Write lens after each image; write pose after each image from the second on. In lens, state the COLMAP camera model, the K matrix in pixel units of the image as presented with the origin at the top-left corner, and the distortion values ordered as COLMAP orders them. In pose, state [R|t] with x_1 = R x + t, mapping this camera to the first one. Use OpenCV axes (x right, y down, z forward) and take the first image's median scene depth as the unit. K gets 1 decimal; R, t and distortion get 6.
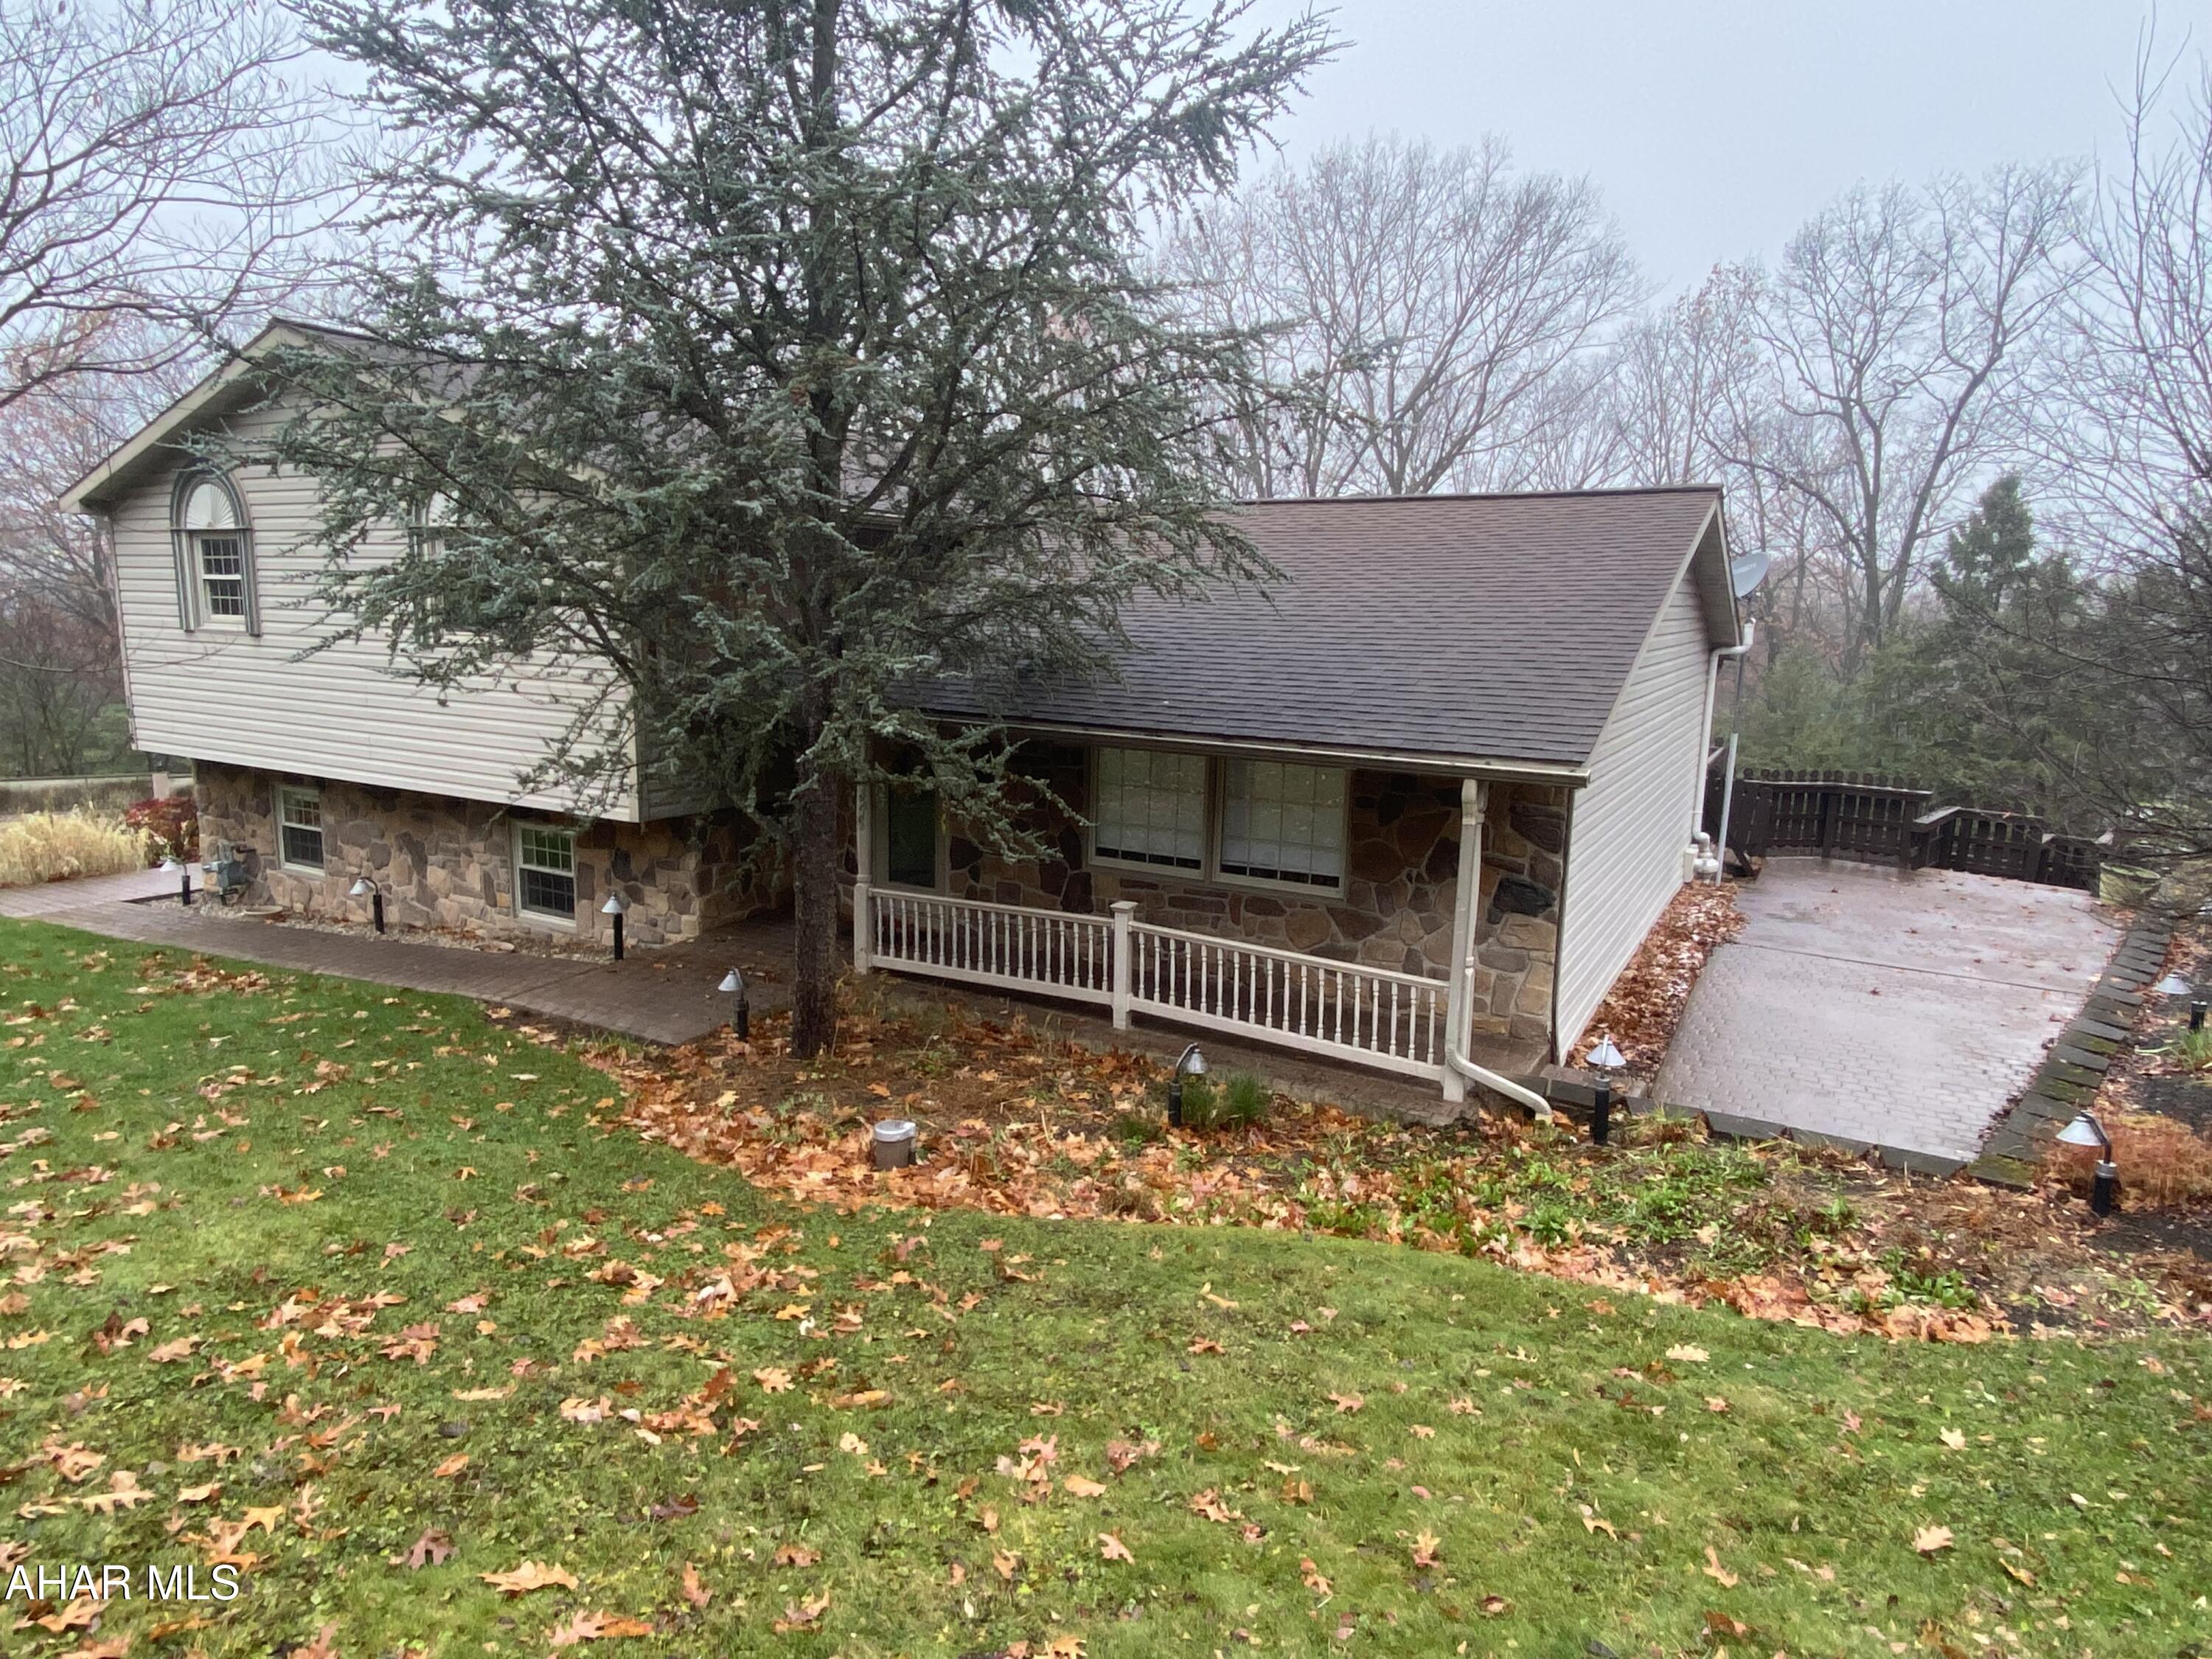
lens RADIAL K [[1261.3, 0, 1106.0], [0, 1261.3, 829.5], [0, 0, 1]] dist [0.039244, -0.000036]
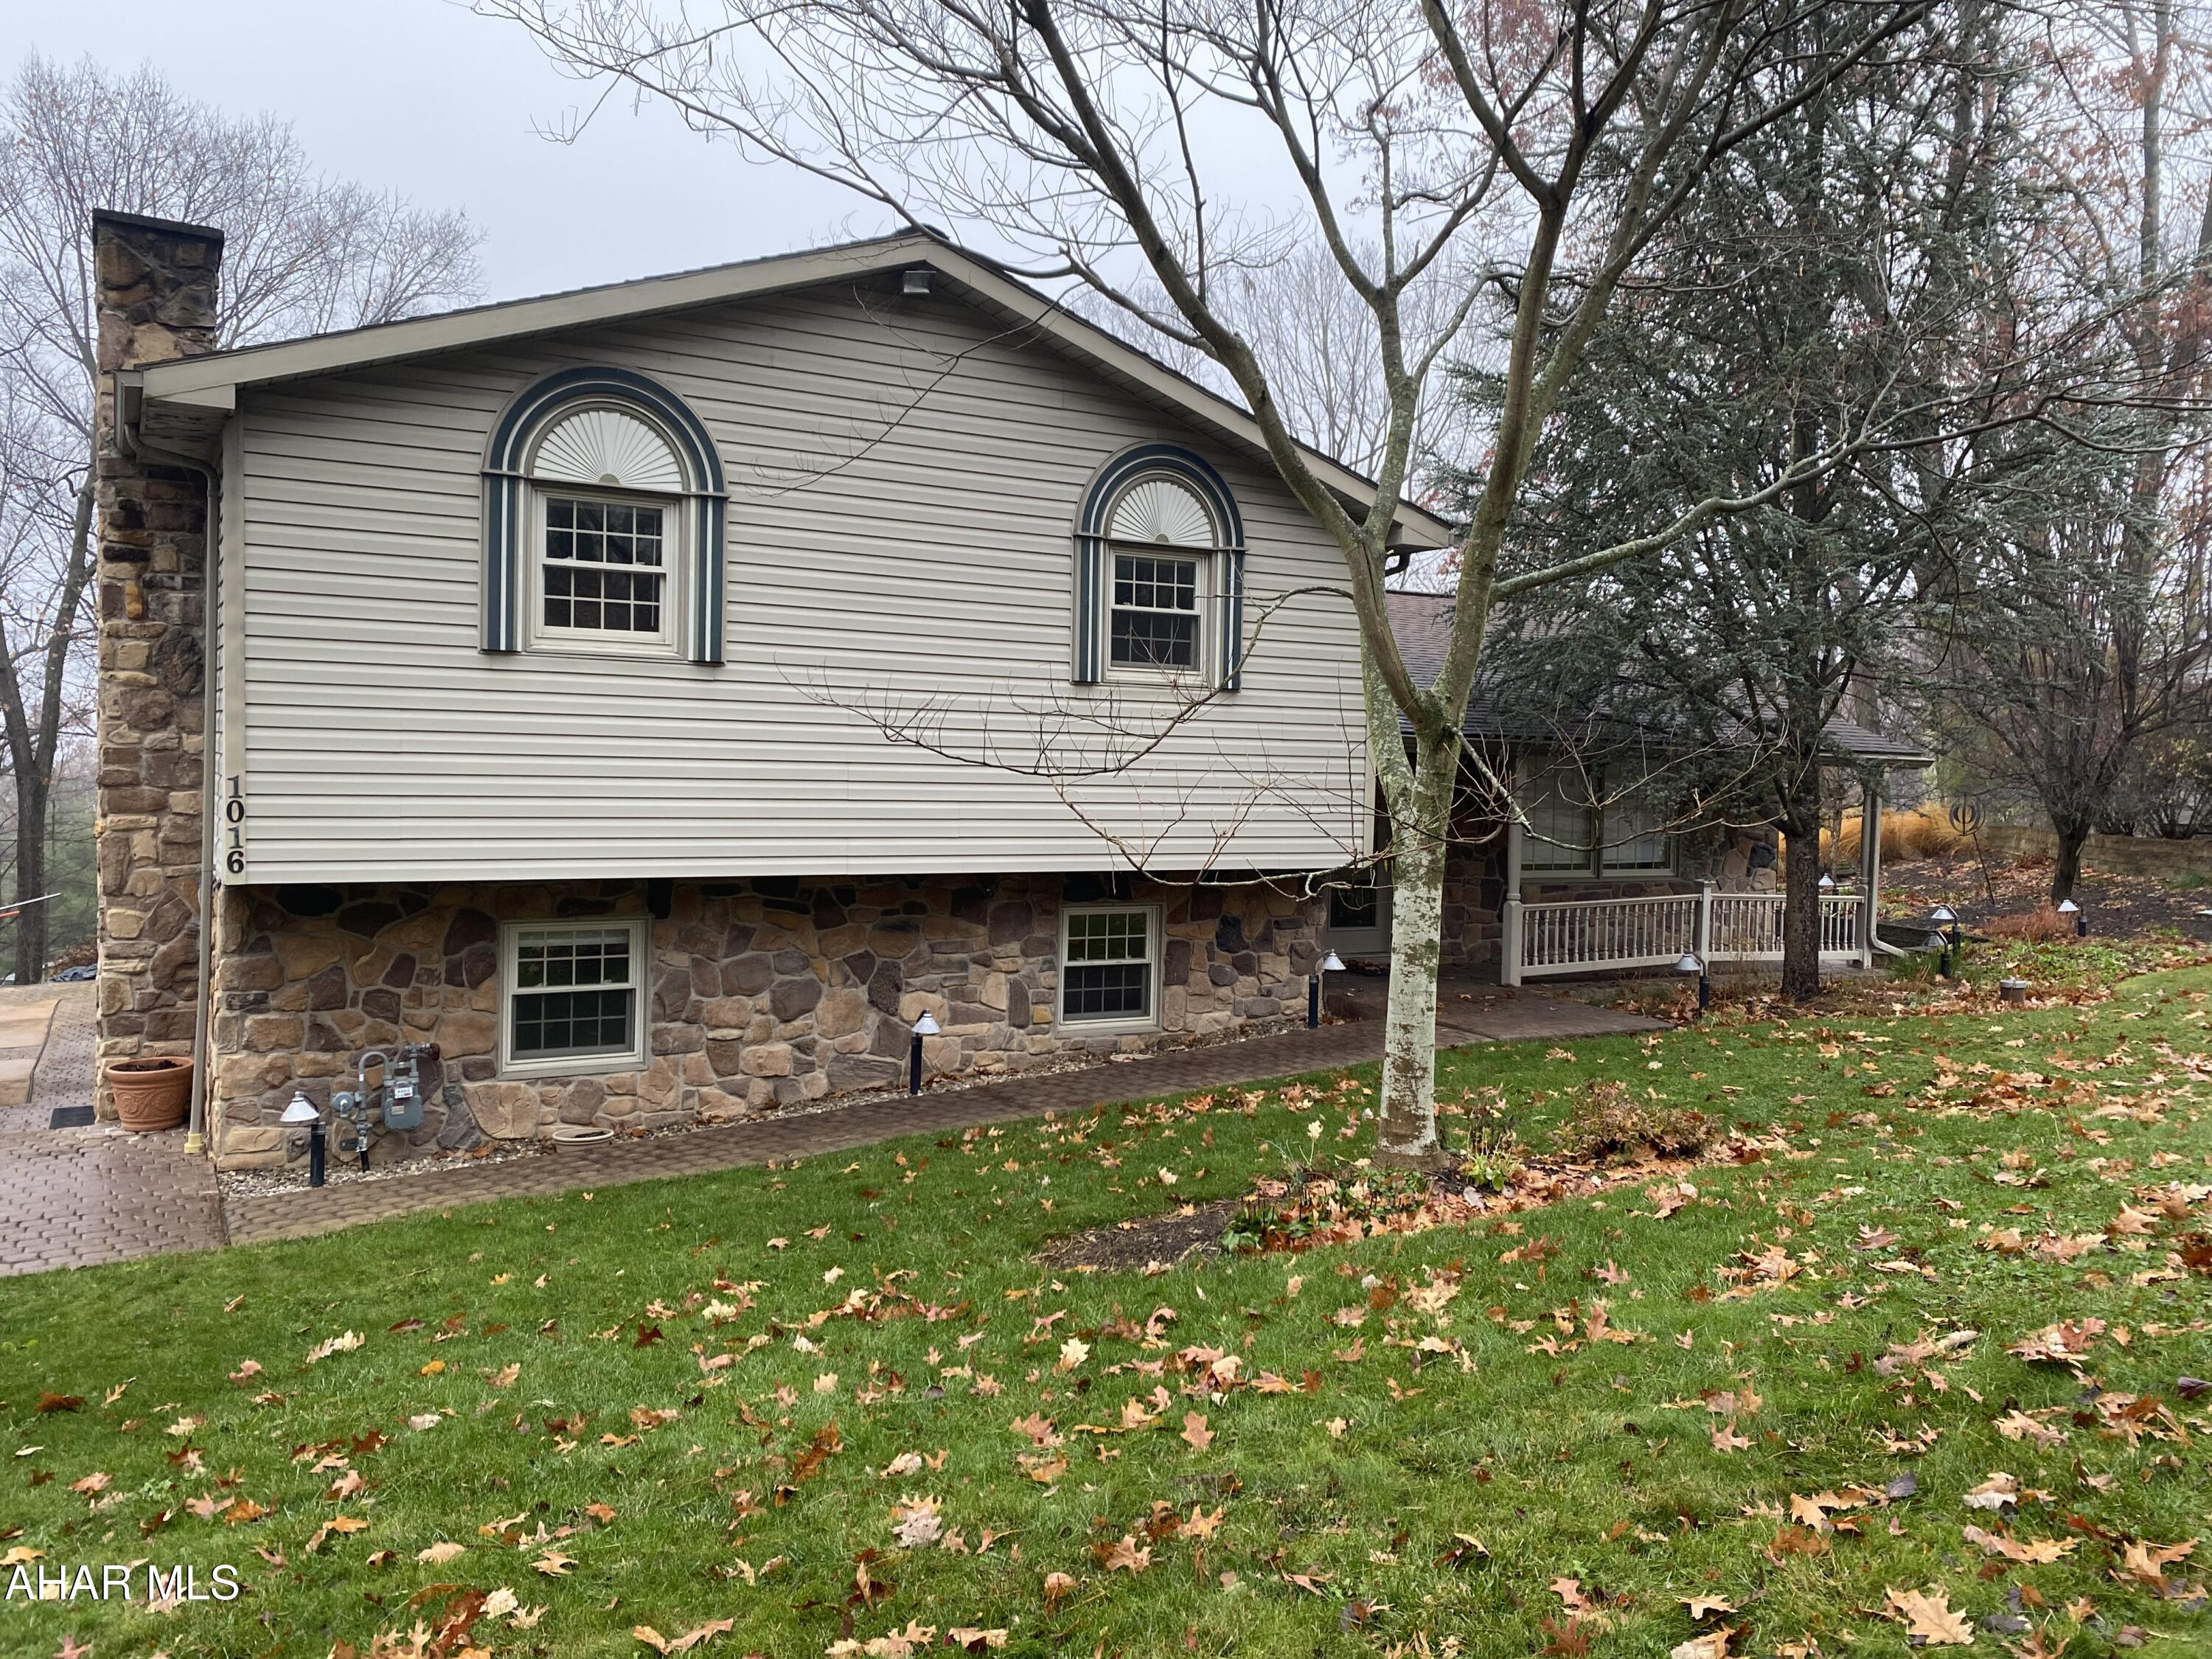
lens RADIAL K [[1632.4, 0, 1106.0], [0, 1632.4, 829.5], [0, 0, 1]] dist [0.008579, 0.001350]
pose [[0.485060, -0.051329, 0.872973, -1.263945], [0.102979, 0.994683, 0.001266, -0.051829], [-0.868396, 0.089284, 0.487767, 0.442361]]
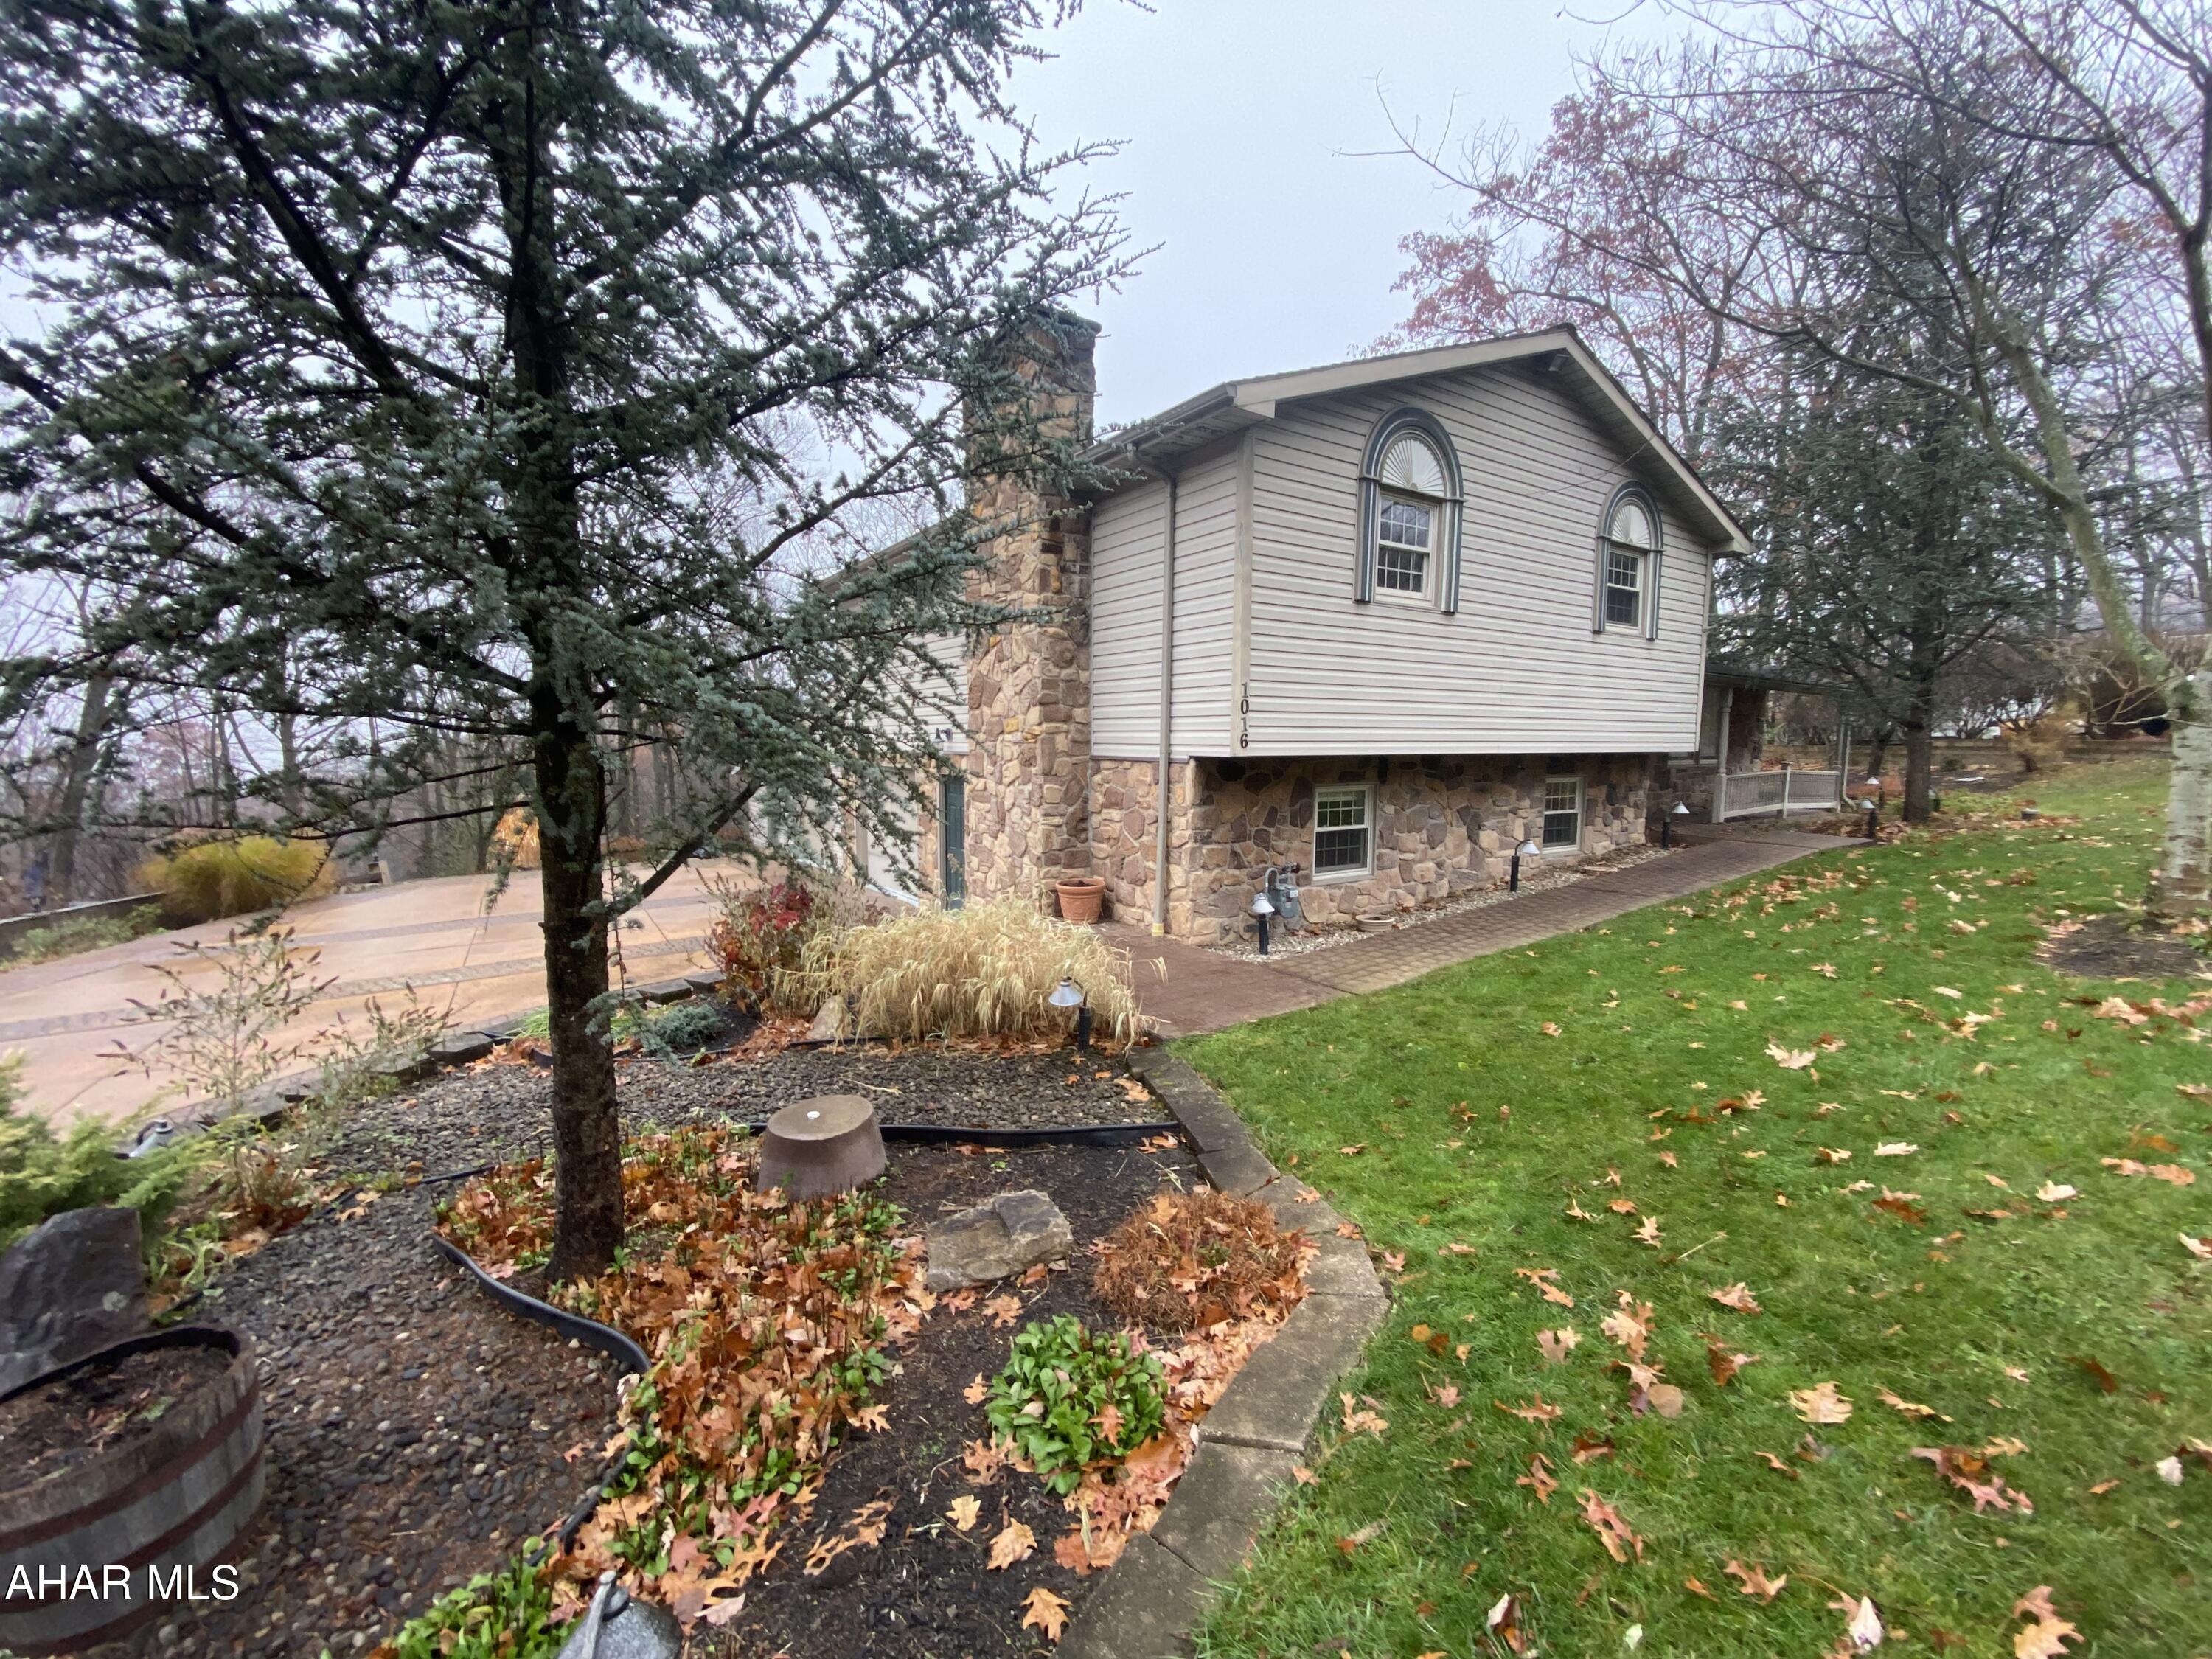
lens RADIAL K [[885.4, 0, 1106.0], [0, 885.4, 829.5], [0, 0, 1]] dist [0.001714, -0.000013]
pose [[0.455857, -0.117731, 0.882232, -1.377891], [0.126348, 0.989735, 0.066792, -0.067841], [-0.881040, 0.081020, 0.466053, 0.919991]]
